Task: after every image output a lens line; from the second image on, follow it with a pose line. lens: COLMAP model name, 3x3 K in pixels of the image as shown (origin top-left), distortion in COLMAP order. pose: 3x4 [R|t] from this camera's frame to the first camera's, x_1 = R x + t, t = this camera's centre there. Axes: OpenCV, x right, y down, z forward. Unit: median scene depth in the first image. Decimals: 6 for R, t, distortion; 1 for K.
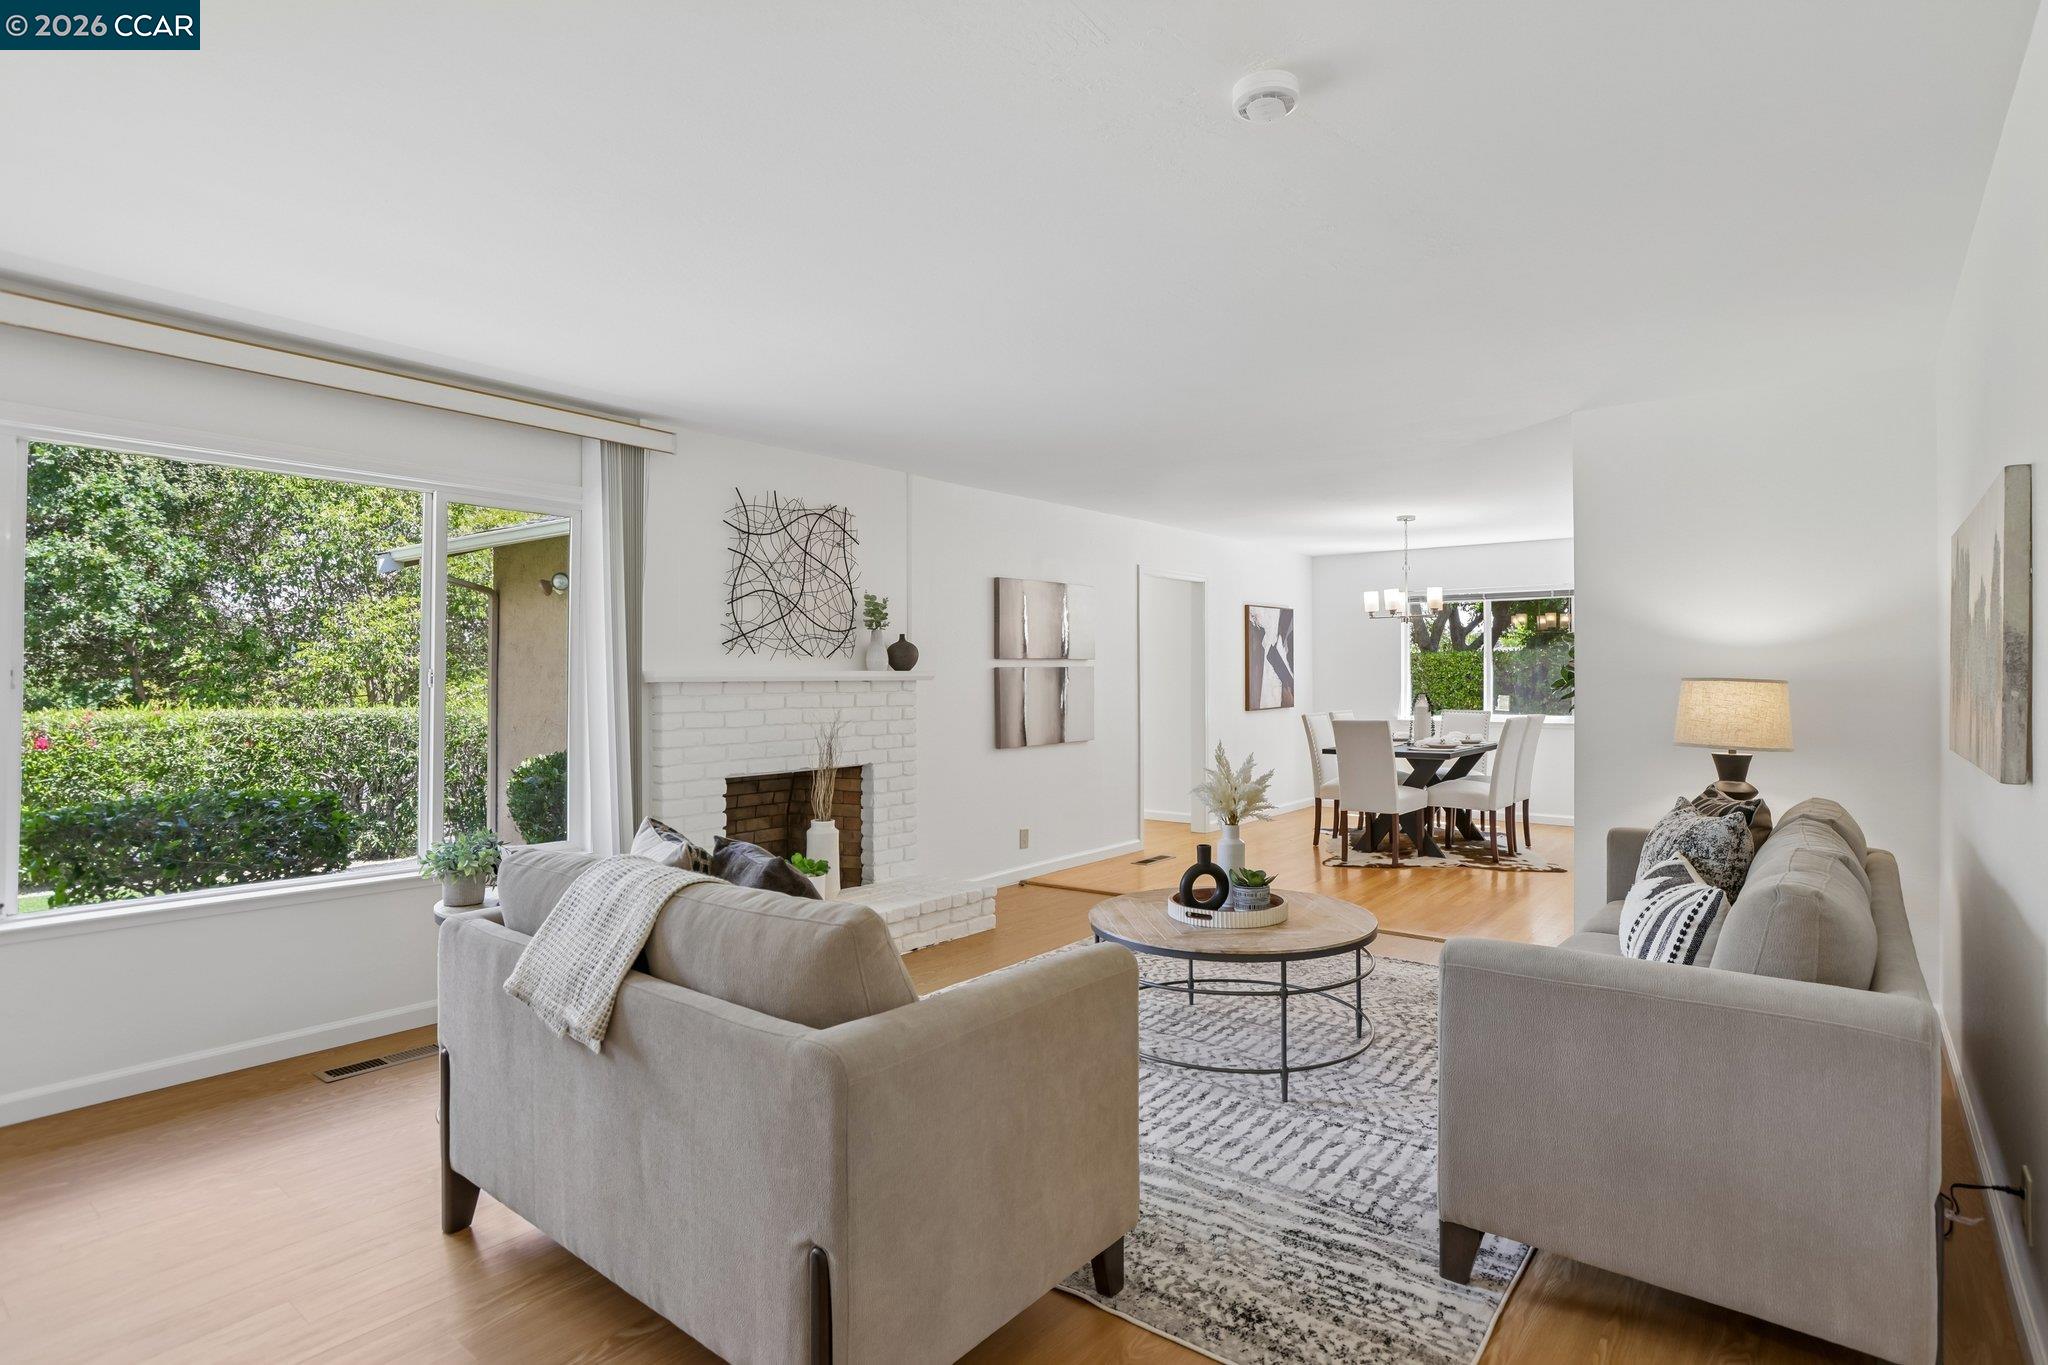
lens RADIAL K [[1038.9, 0, 1037.0], [0, 1038.9, 678.6], [0, 0, 1]] dist [-0.003315, -0.000002]
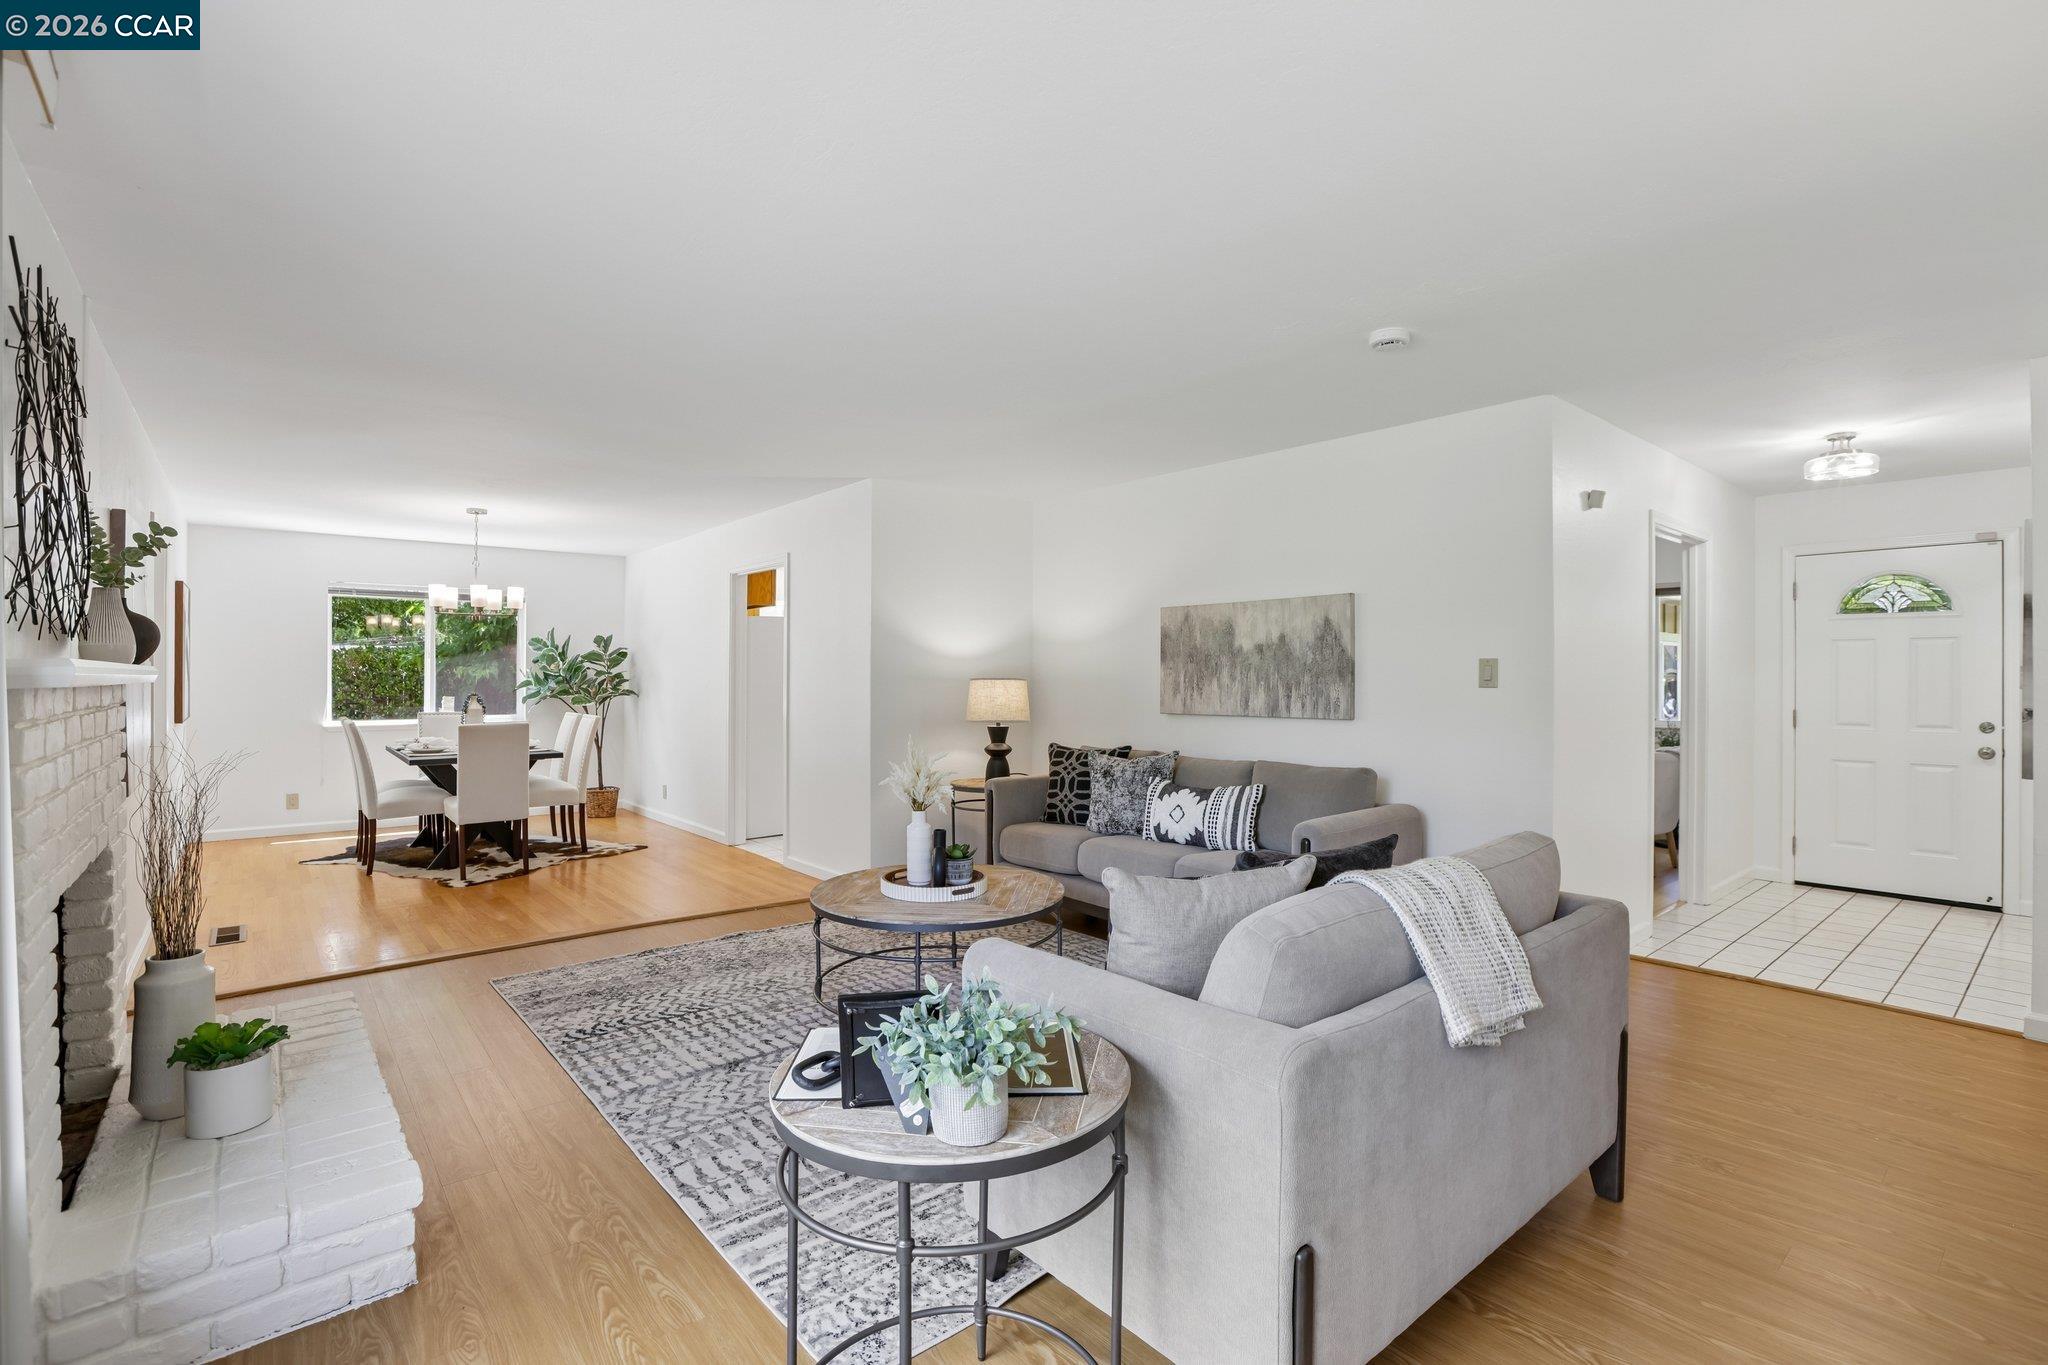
lens RADIAL K [[937.5, 0, 1016.9], [0, 937.5, 677.2], [0, 0, 1]] dist [-0.029397, 0.000923]
pose [[0.216028, 0.004179, 0.976378, -0.311334], [-0.000705, 0.999991, -0.004124, 0.000922], [-0.976387, 0.000202, 0.216029, 0.277742]]
